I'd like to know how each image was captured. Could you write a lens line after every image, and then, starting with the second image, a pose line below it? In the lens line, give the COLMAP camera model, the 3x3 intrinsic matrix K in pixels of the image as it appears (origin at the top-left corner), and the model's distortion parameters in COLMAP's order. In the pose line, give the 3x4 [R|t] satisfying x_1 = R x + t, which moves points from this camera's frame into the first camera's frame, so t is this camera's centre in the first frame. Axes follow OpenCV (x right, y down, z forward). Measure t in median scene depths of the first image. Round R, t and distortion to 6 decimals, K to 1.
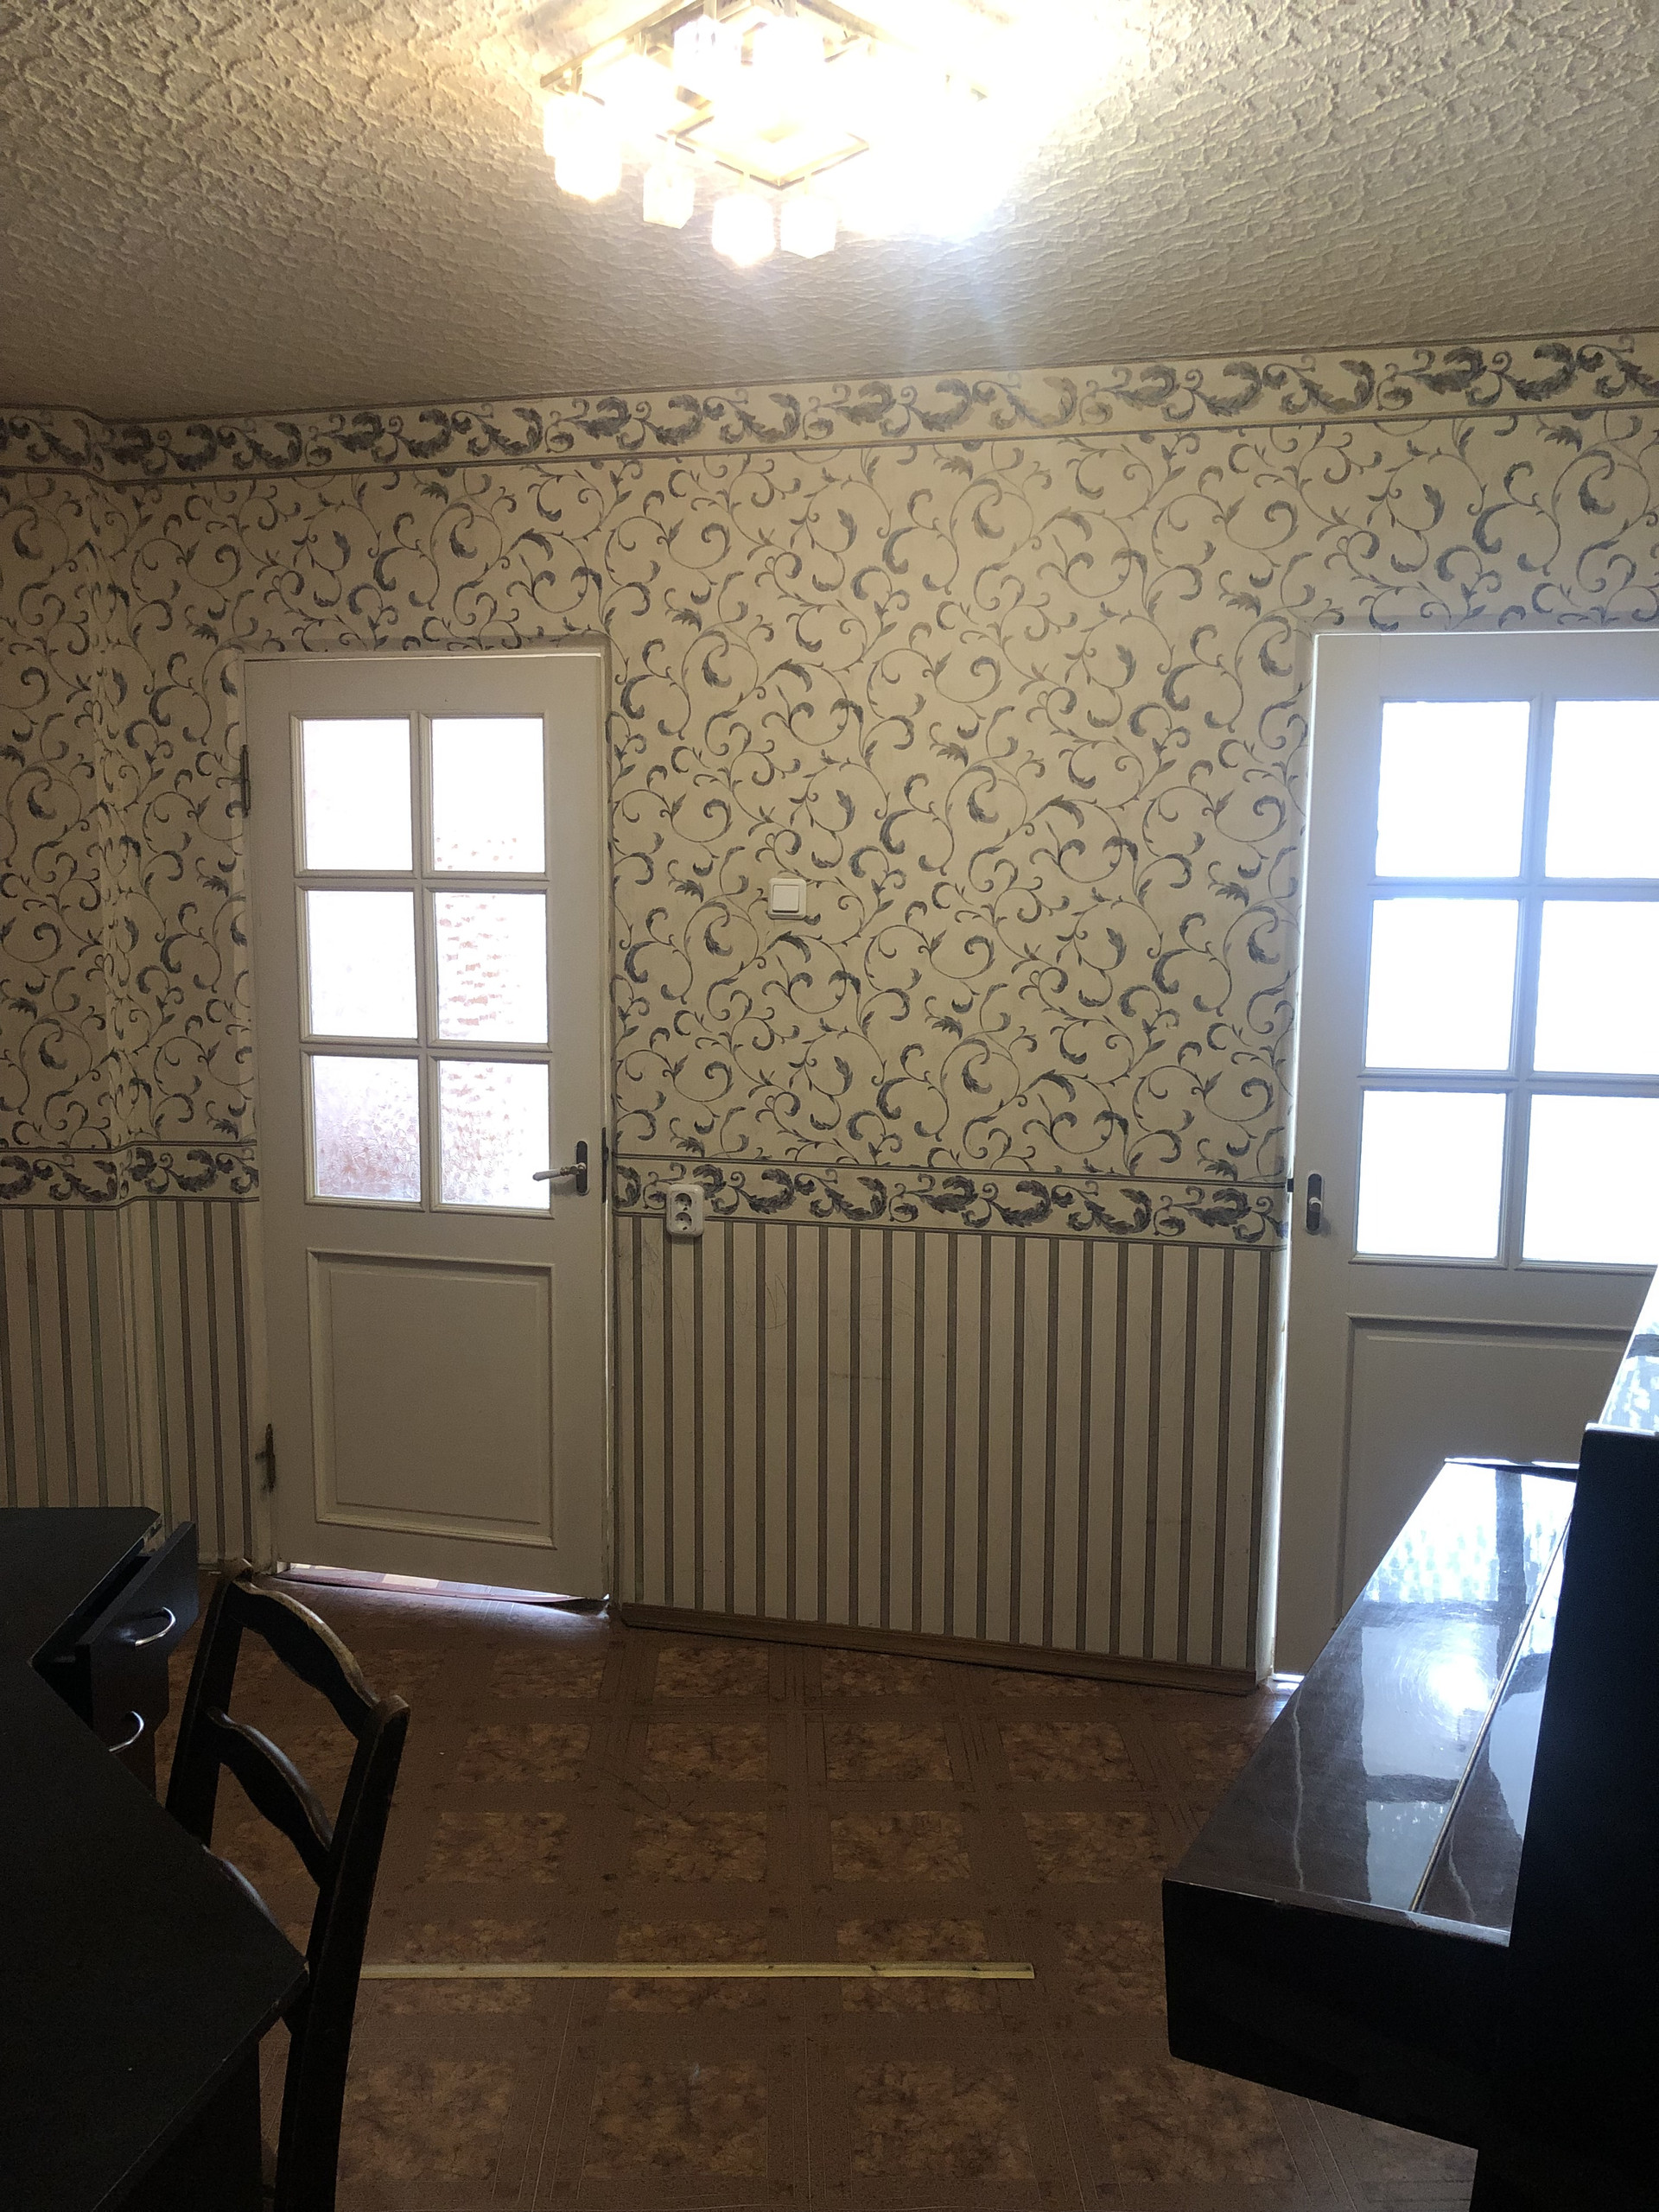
lens RADIAL K [[1827.8, 0, 836.0], [0, 1827.8, 1111.9], [0, 0, 1]] dist [0.039017, -0.044762]
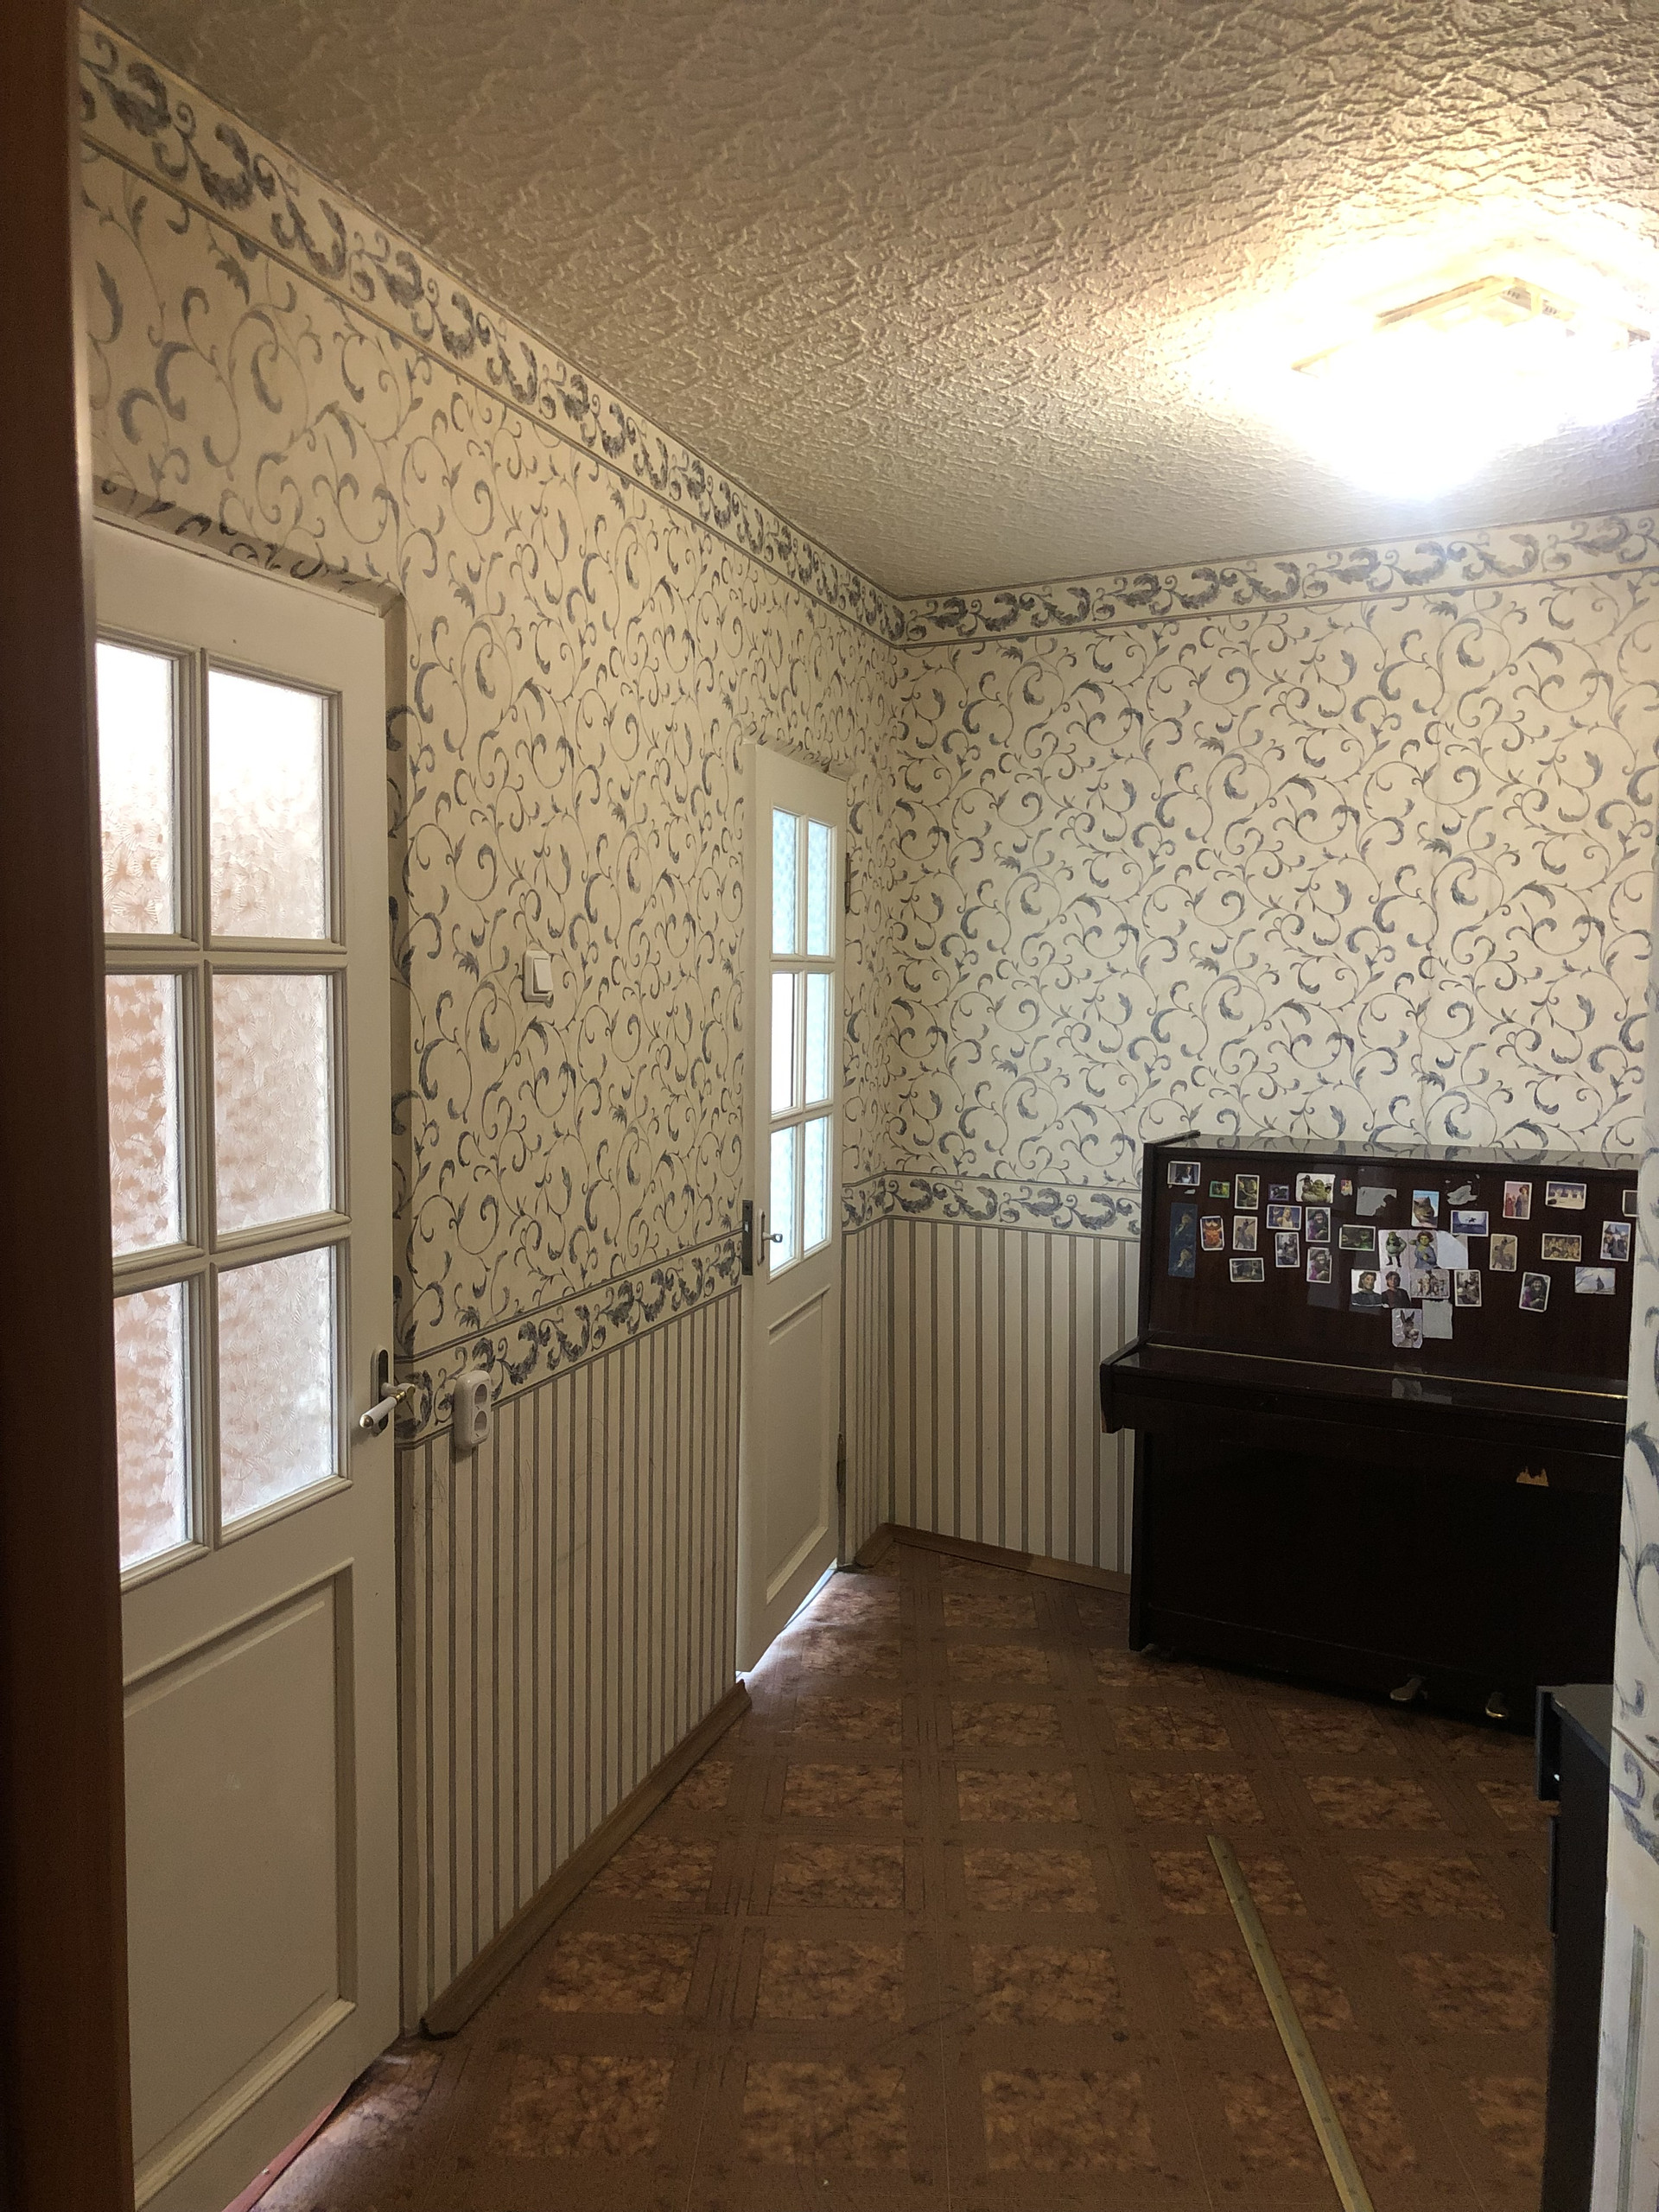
lens RADIAL K [[1827.8, 0, 822.3], [0, 1827.8, 1098.8], [0, 0, 1]] dist [0.039017, -0.044762]
pose [[0.061912, -0.079325, 0.994924, -0.804179], [0.118995, 0.990313, 0.071552, -0.105282], [-0.990963, 0.113961, 0.070751, 0.817874]]
